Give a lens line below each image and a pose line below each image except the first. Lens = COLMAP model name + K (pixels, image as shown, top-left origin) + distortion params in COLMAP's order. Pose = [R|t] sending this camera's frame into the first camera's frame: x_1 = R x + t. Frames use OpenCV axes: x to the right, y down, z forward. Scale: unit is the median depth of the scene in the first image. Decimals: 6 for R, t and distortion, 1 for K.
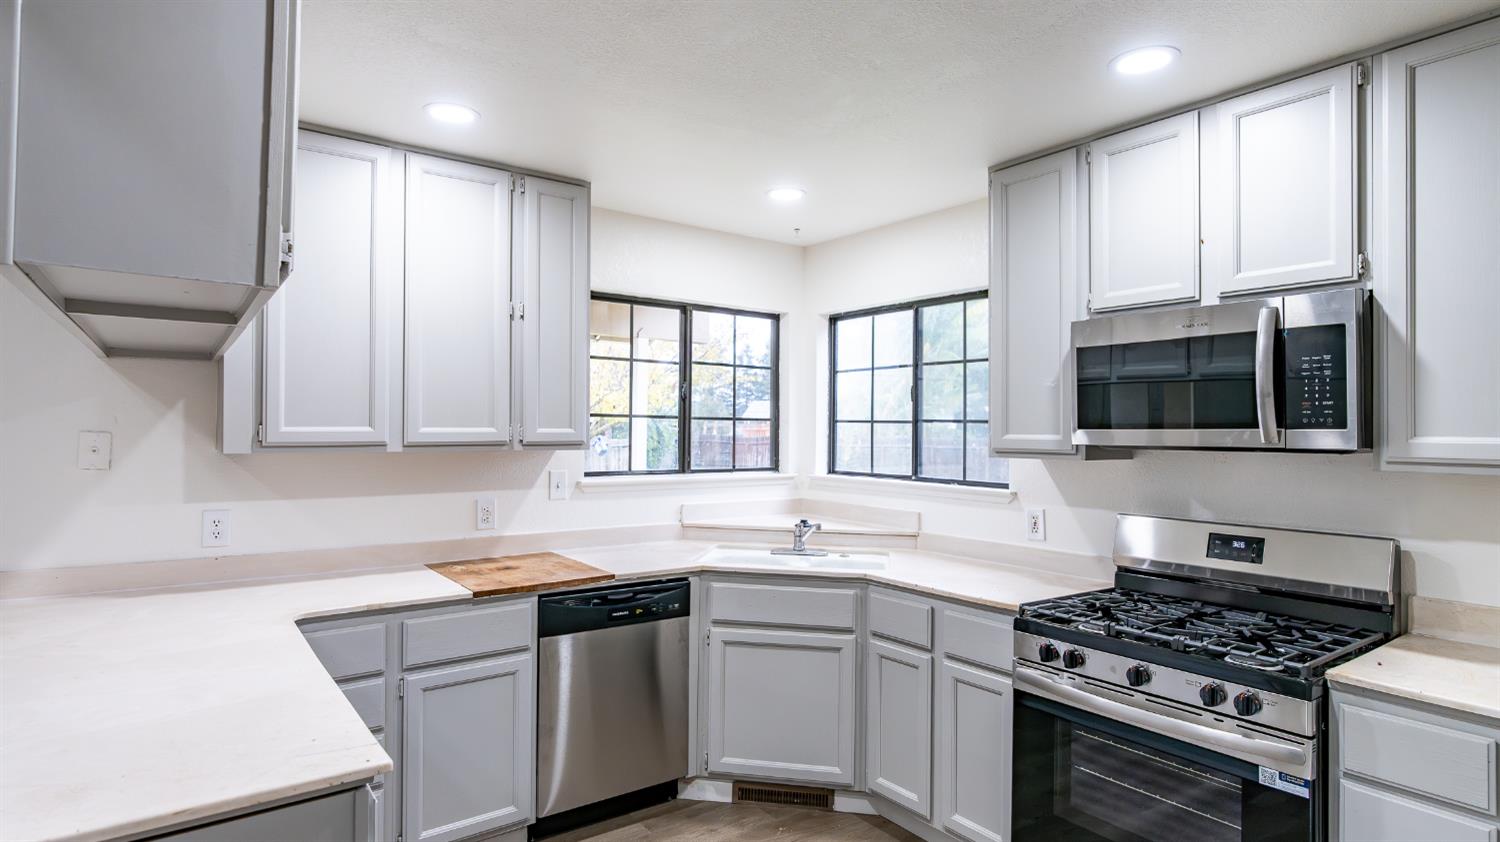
lens RADIAL K [[774.8, 0, 750.3], [0, 774.8, 421.5], [0, 0, 1]] dist [-0.002575, -0.000017]
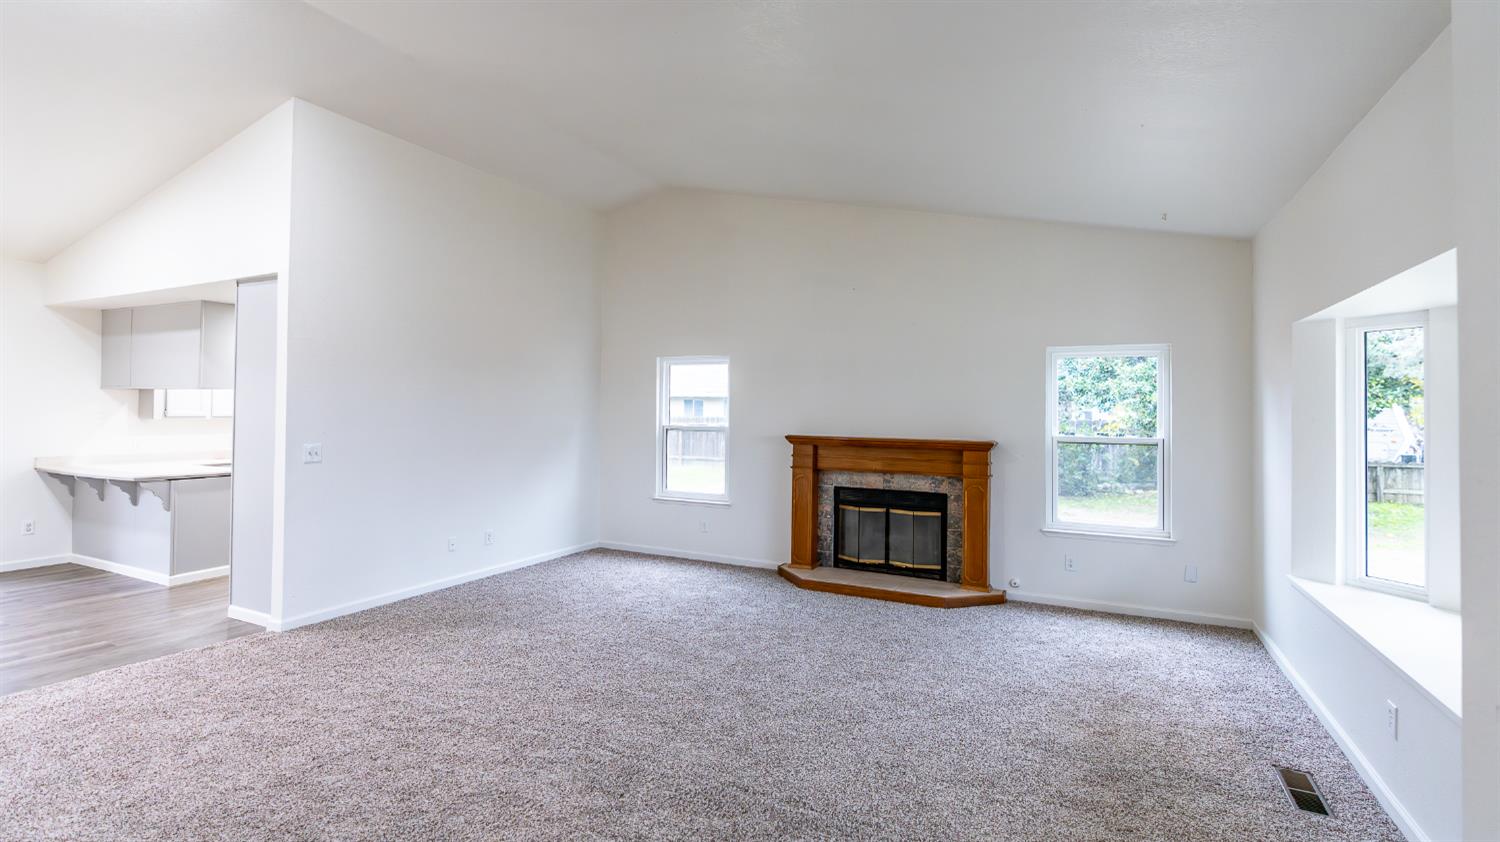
lens RADIAL K [[700.6, 0, 733.9], [0, 700.6, 397.1], [0, 0, 1]] dist [-0.013799, 0.004486]
pose [[0.898052, 0.007815, 0.439821, 0.205254], [-0.006458, 0.999969, -0.004582, -0.049189], [-0.439843, 0.001274, 0.898074, -2.433284]]
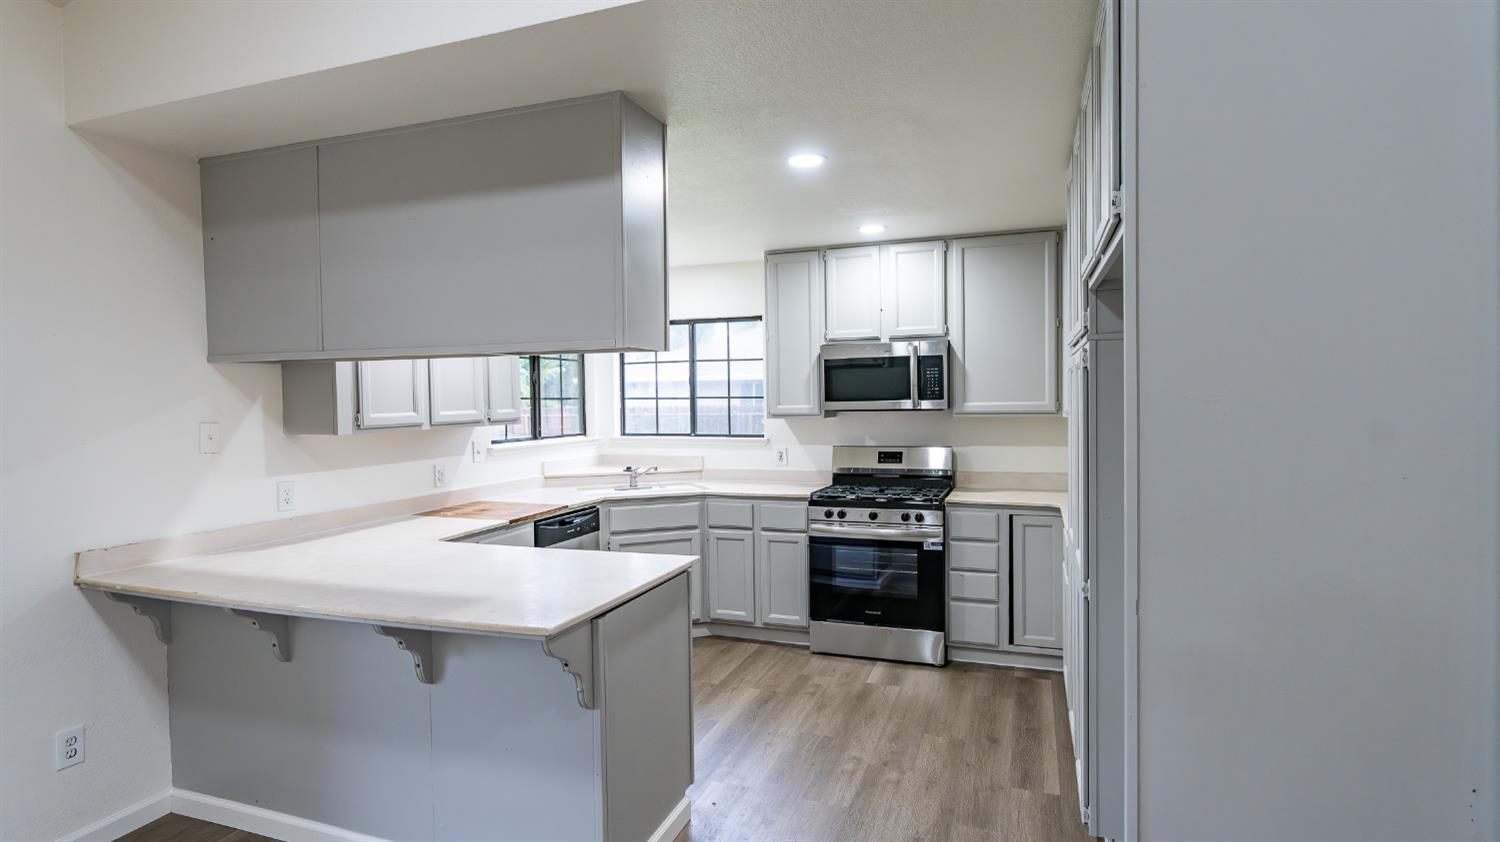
lens RADIAL K [[761.6, 0, 742.3], [0, 761.6, 421.4], [0, 0, 1]] dist [-0.007644, -0.000093]
pose [[0.839675, -0.037411, 0.541799, -0.718302], [0.014946, 0.998839, 0.045807, -0.028977], [-0.542884, -0.030365, 0.839259, -0.439772]]
